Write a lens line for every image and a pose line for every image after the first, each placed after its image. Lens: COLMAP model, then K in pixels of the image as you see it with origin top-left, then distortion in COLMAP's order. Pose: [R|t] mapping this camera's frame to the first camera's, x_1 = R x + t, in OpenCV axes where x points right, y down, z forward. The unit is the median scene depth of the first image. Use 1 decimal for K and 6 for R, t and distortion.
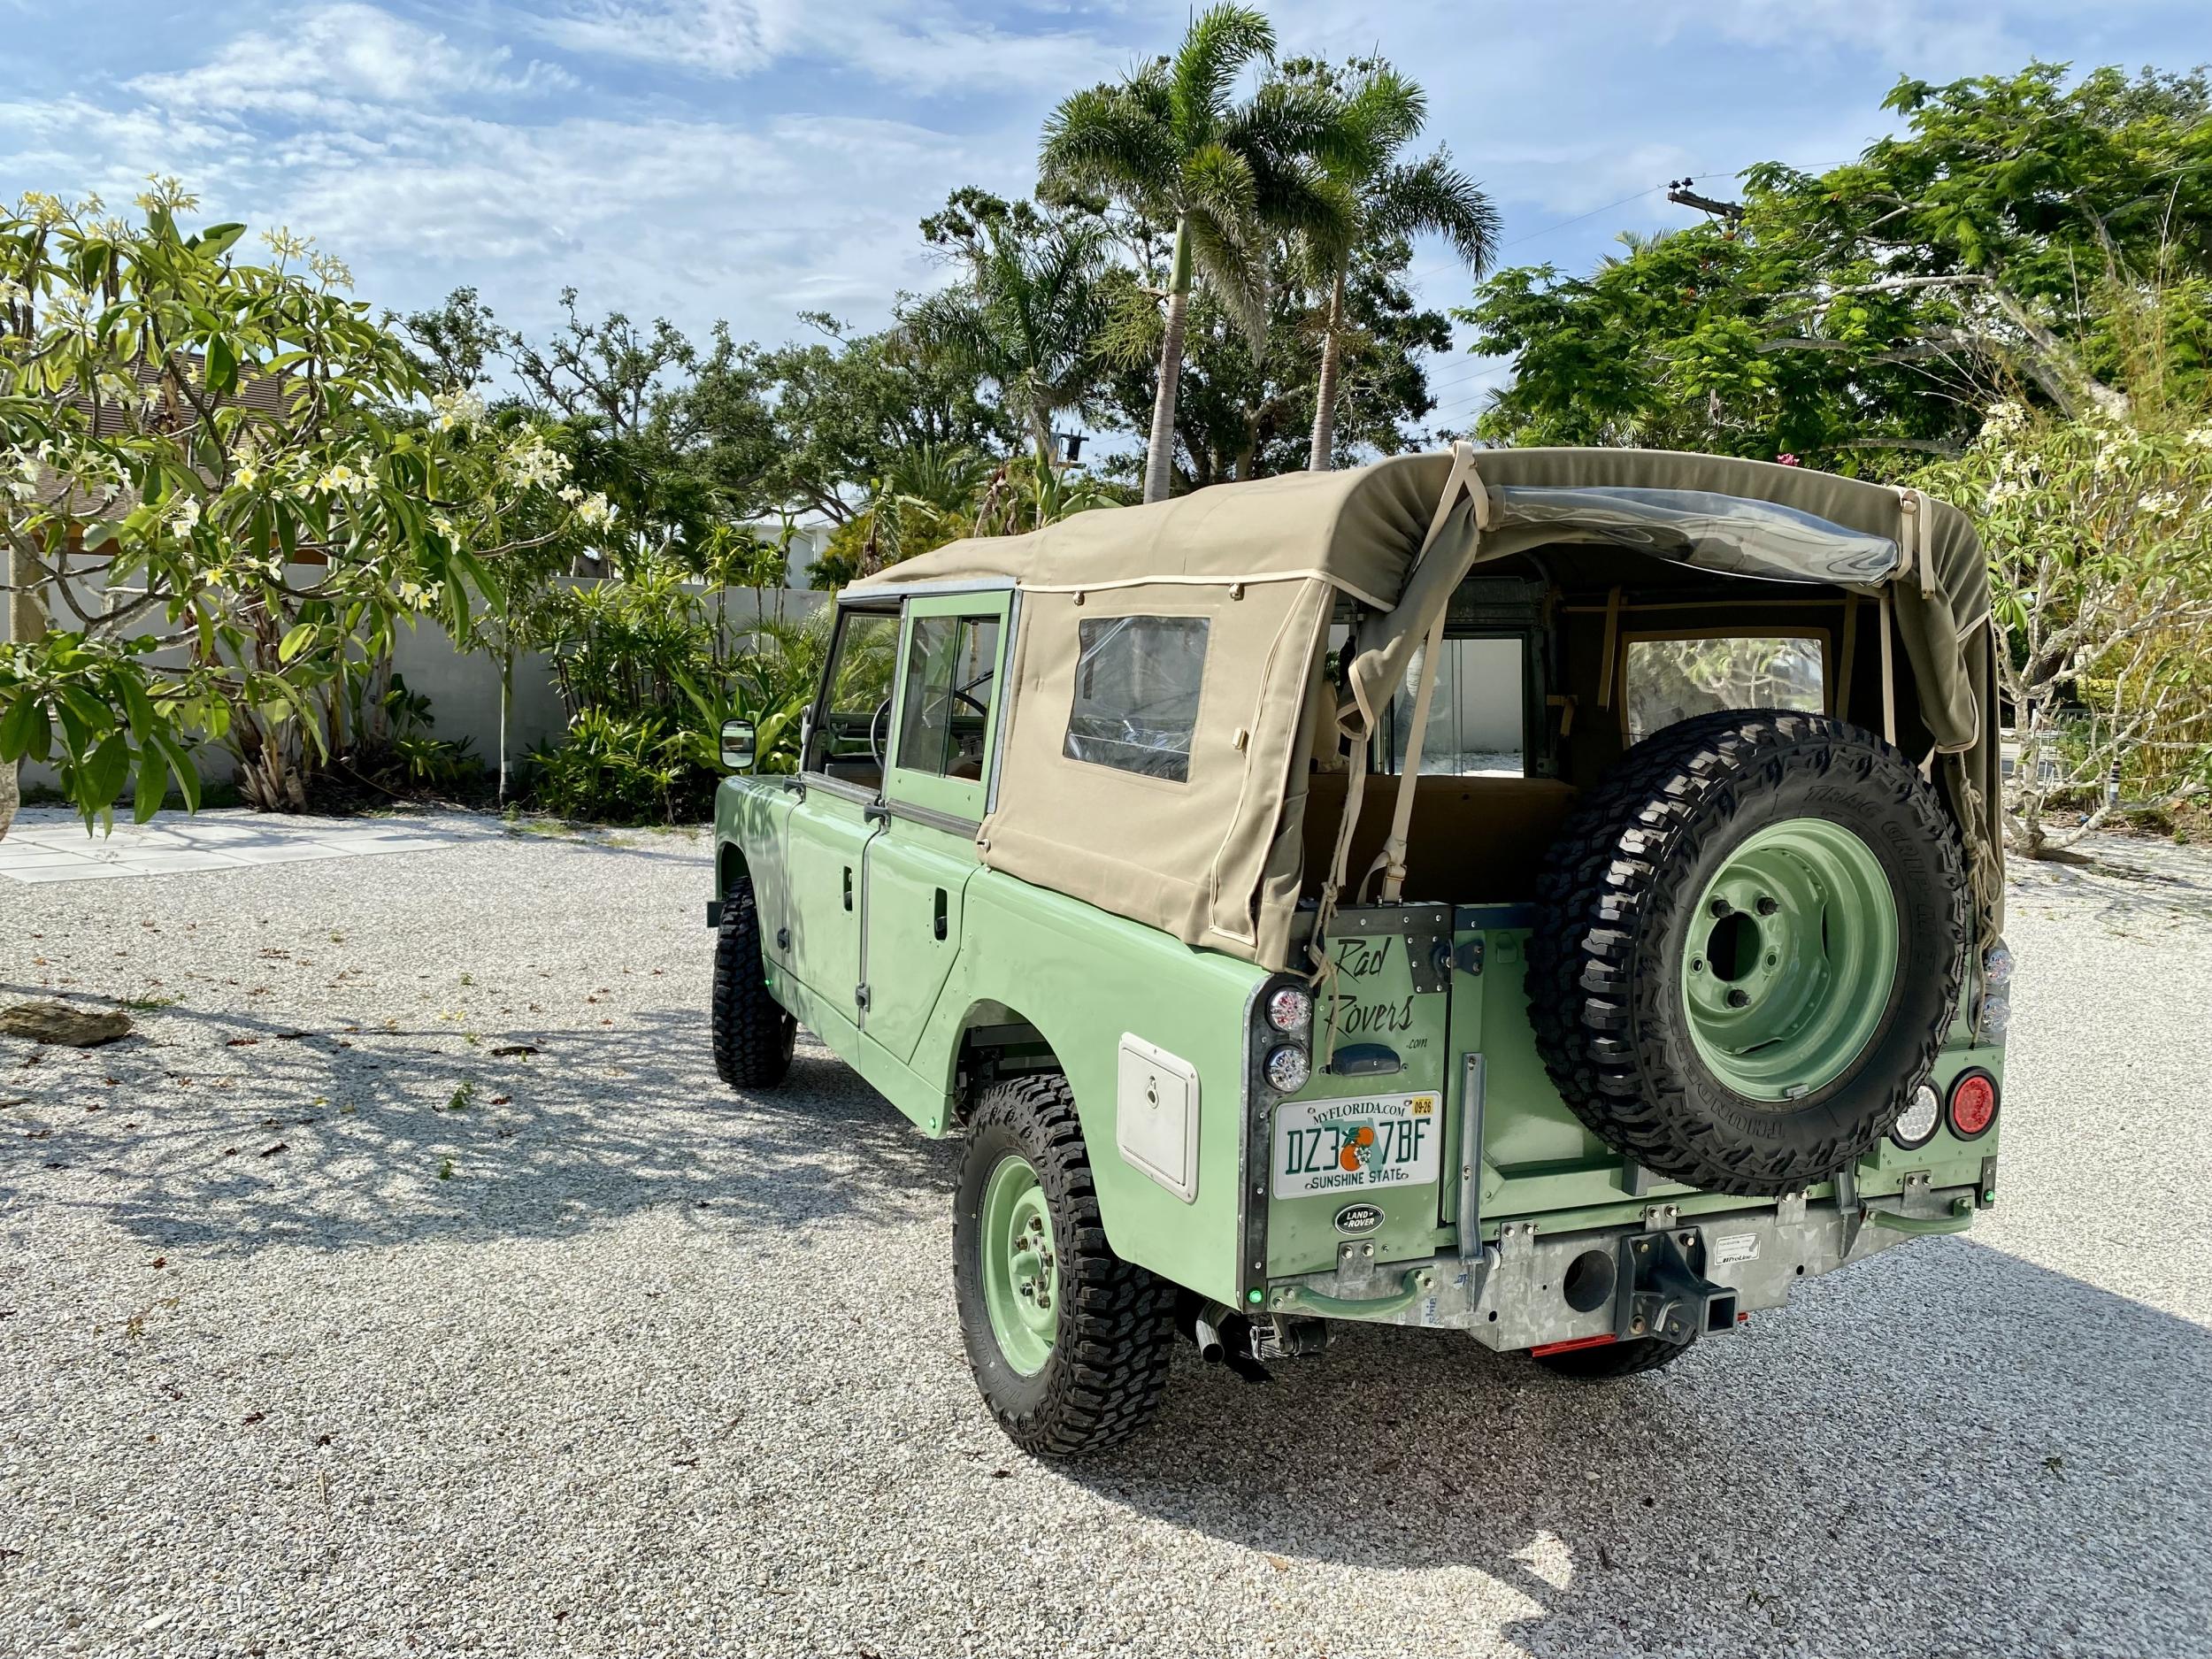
lens RADIAL K [[1687.3, 0, 1055.3], [0, 1687.3, 827.3], [0, 0, 1]] dist [0.029203, -0.031515]
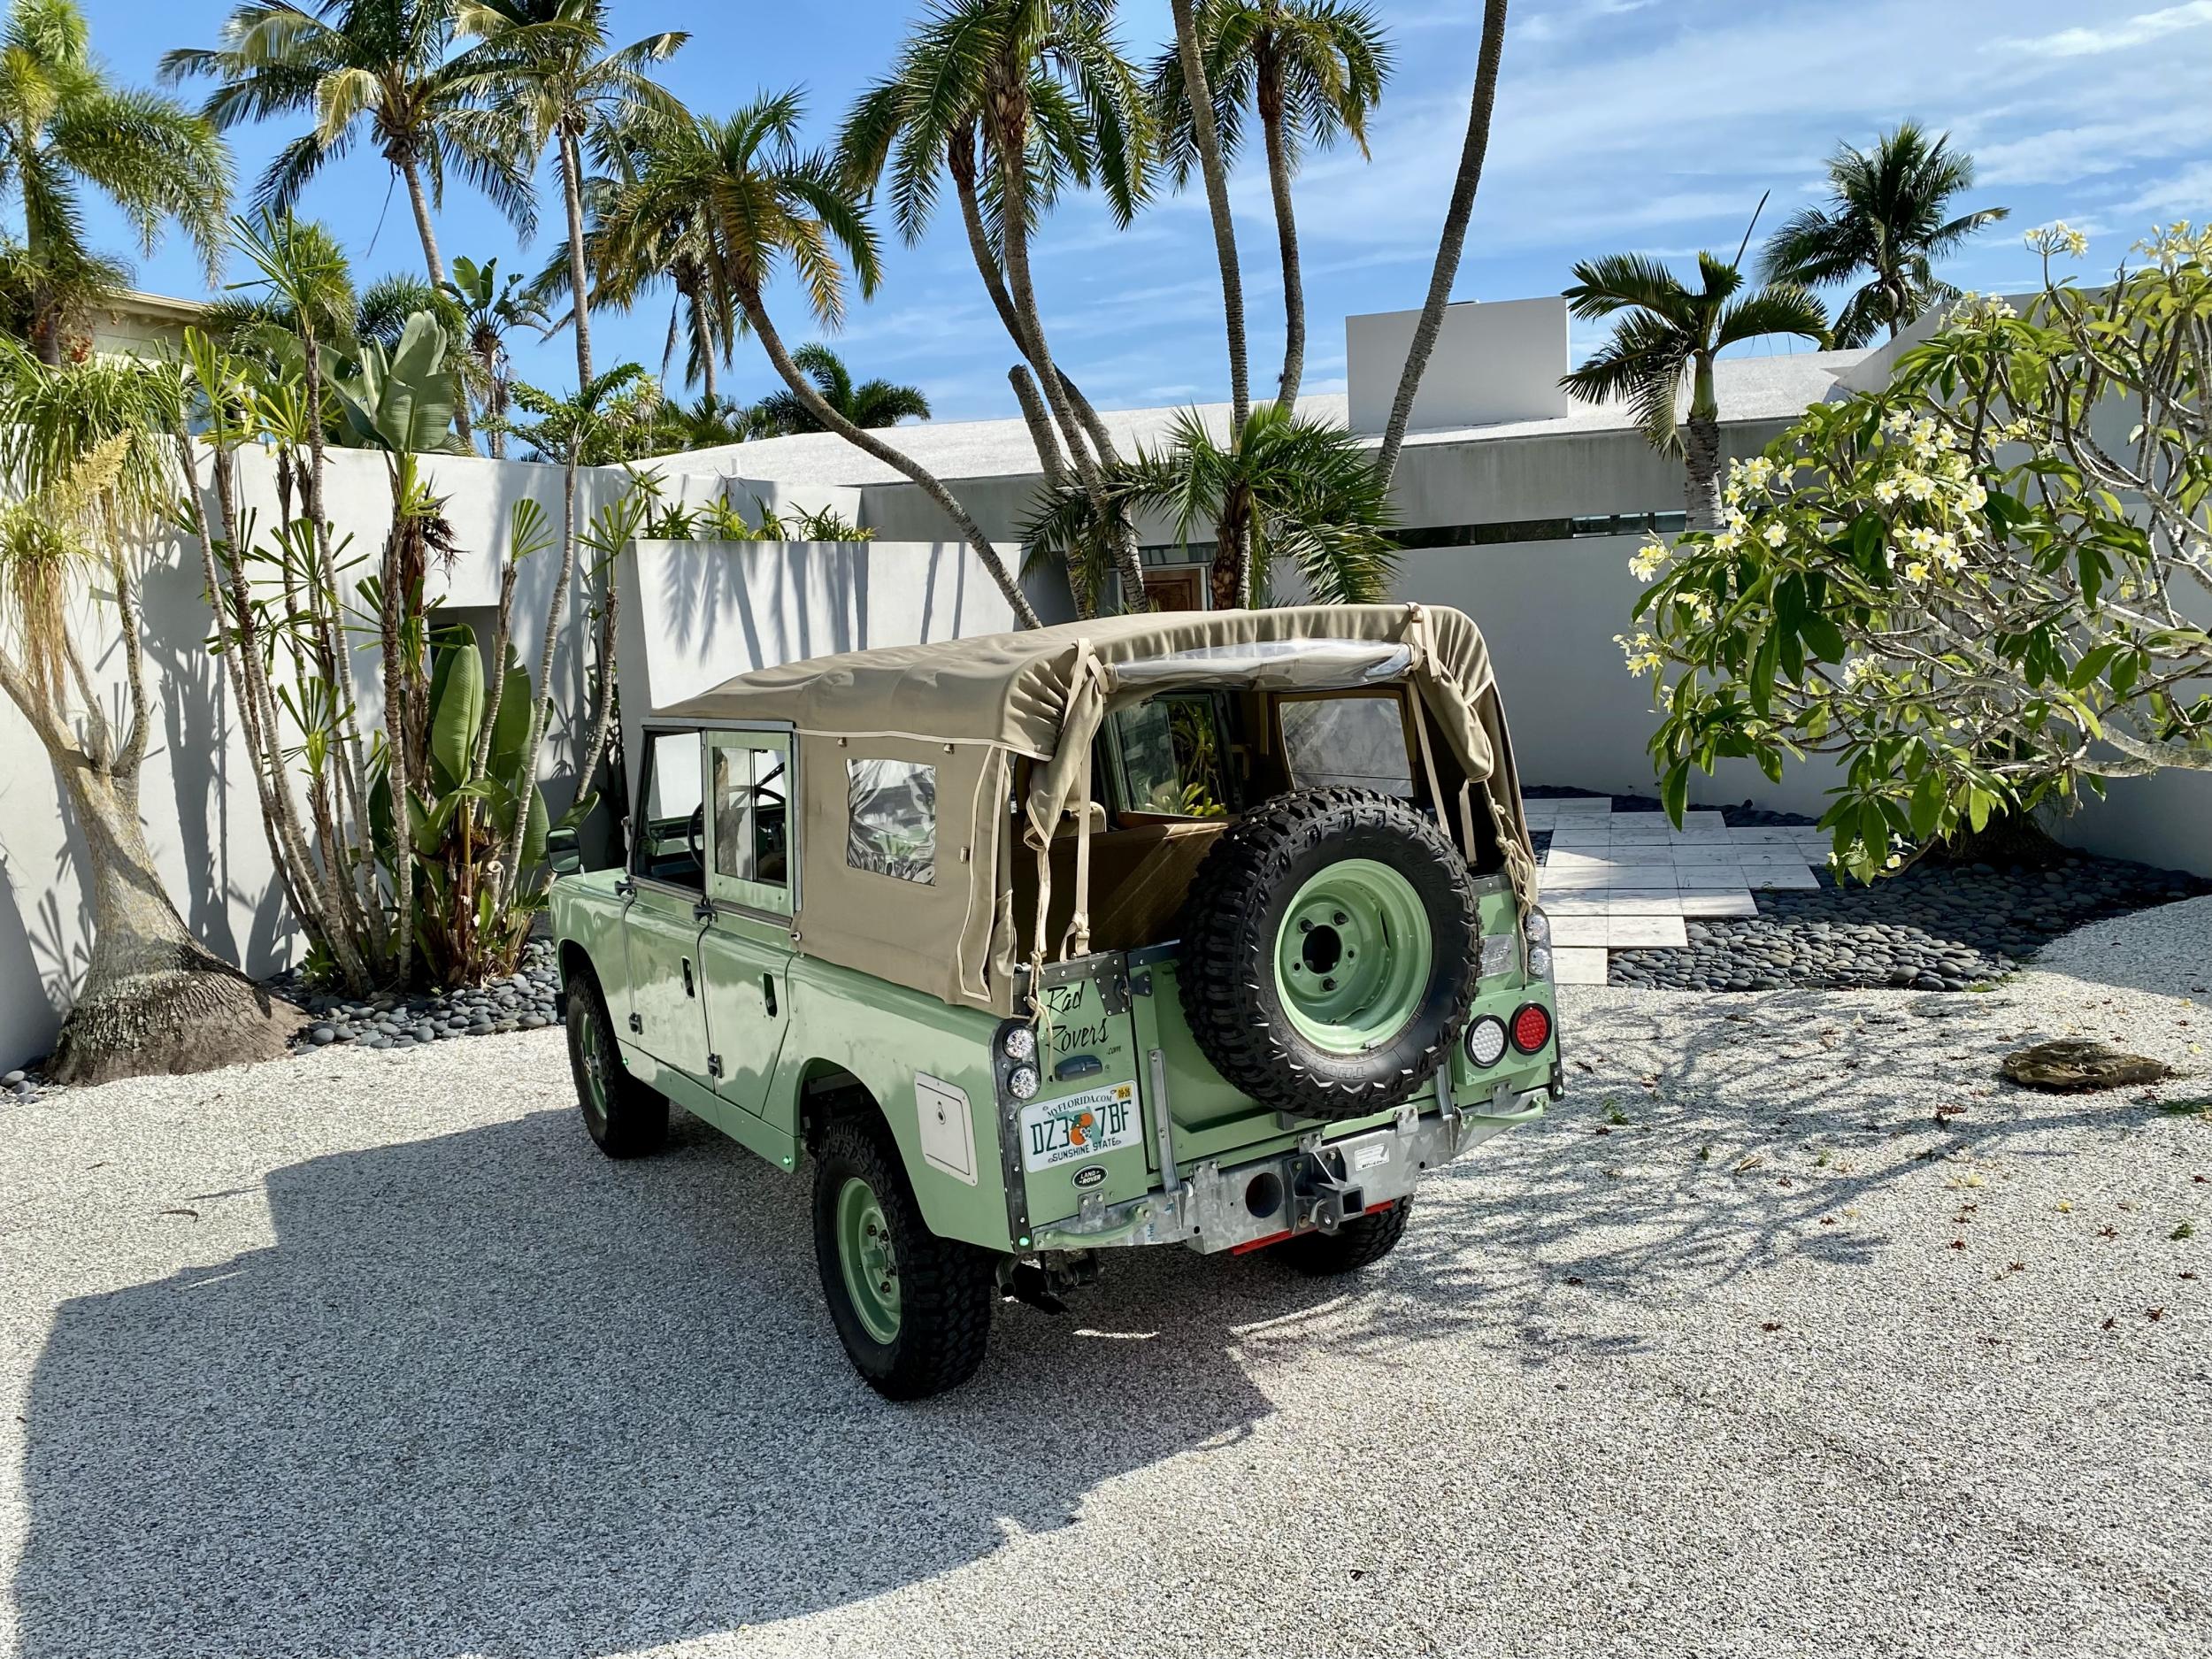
lens RADIAL K [[1866.5, 0, 1074.4], [0, 1866.5, 834.7], [0, 0, 1]] dist [0.059274, -0.092338]
pose [[0.985344, -0.139576, 0.098062, 0.035867], [0.138239, 0.990190, 0.020334, -0.064706], [-0.099938, -0.006480, 0.994973, -0.412231]]
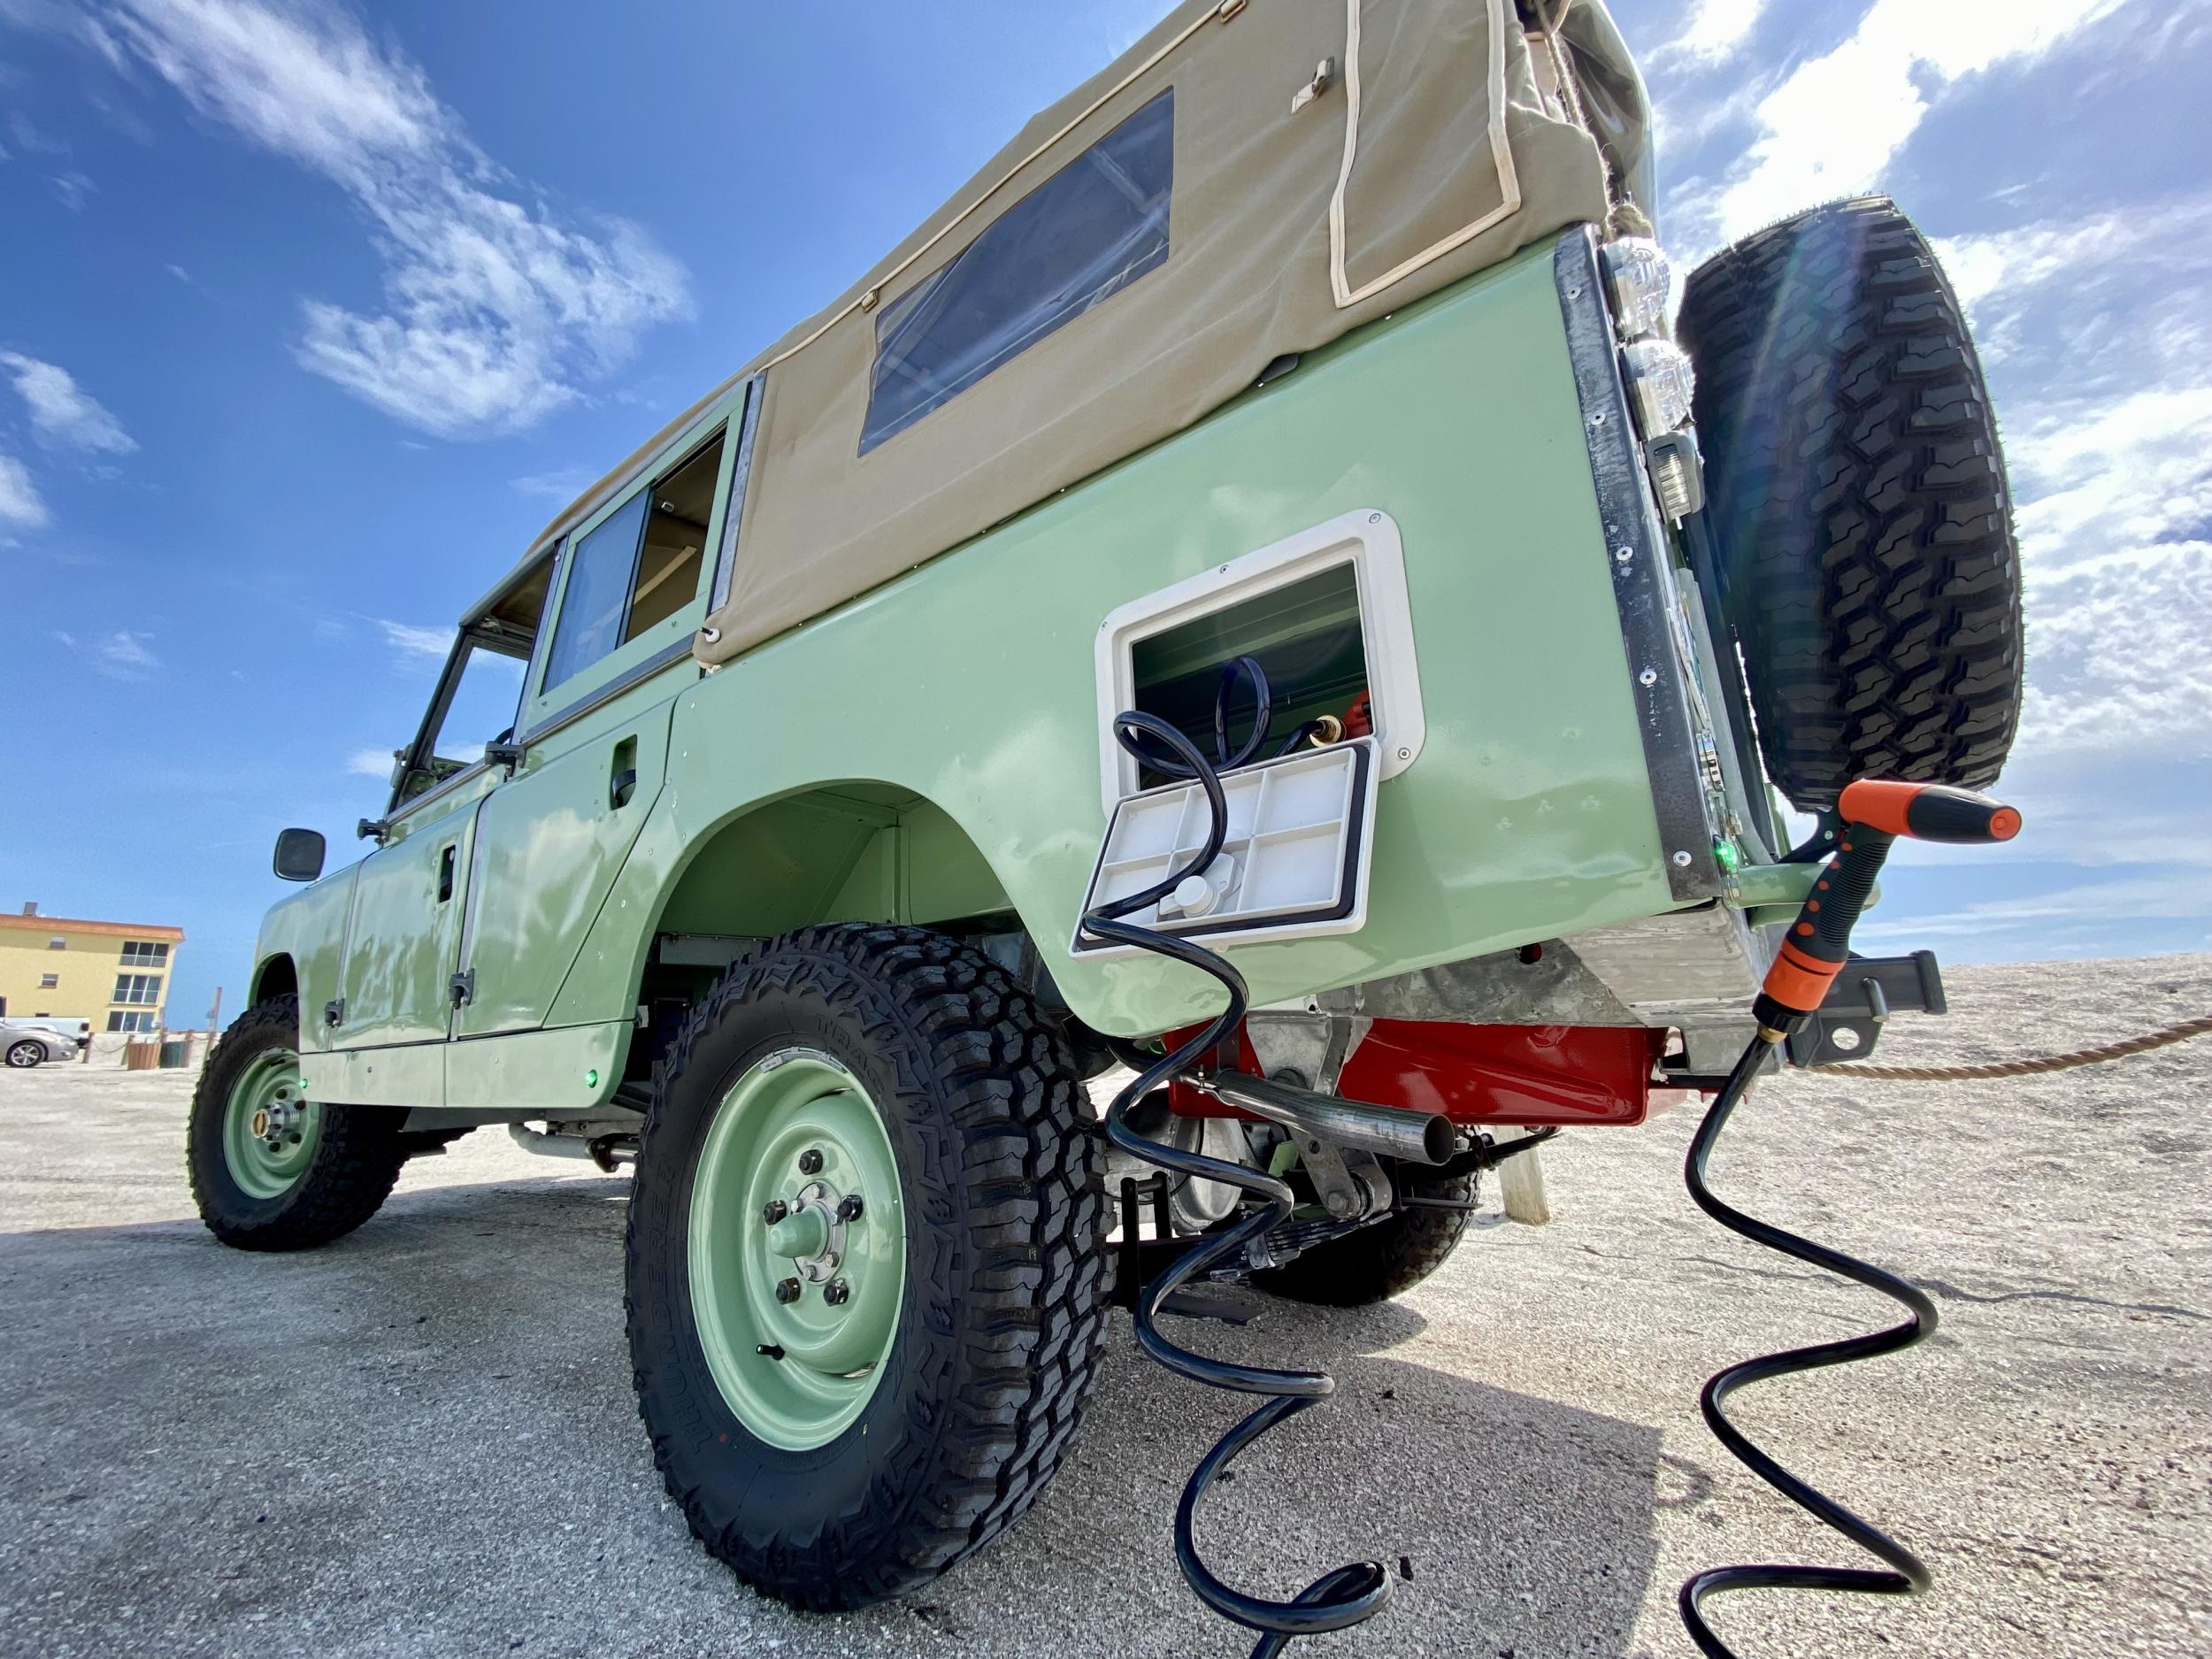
lens RADIAL K [[902.3, 0, 1109.9], [0, 902.3, 819.5], [0, 0, 1]] dist [0.019348, -0.021268]
pose [[0.865974, 0.052783, 0.497296, -0.082125], [0.117053, 0.945397, -0.304175, 0.219719], [-0.486198, 0.321618, 0.812511, 0.614906]]
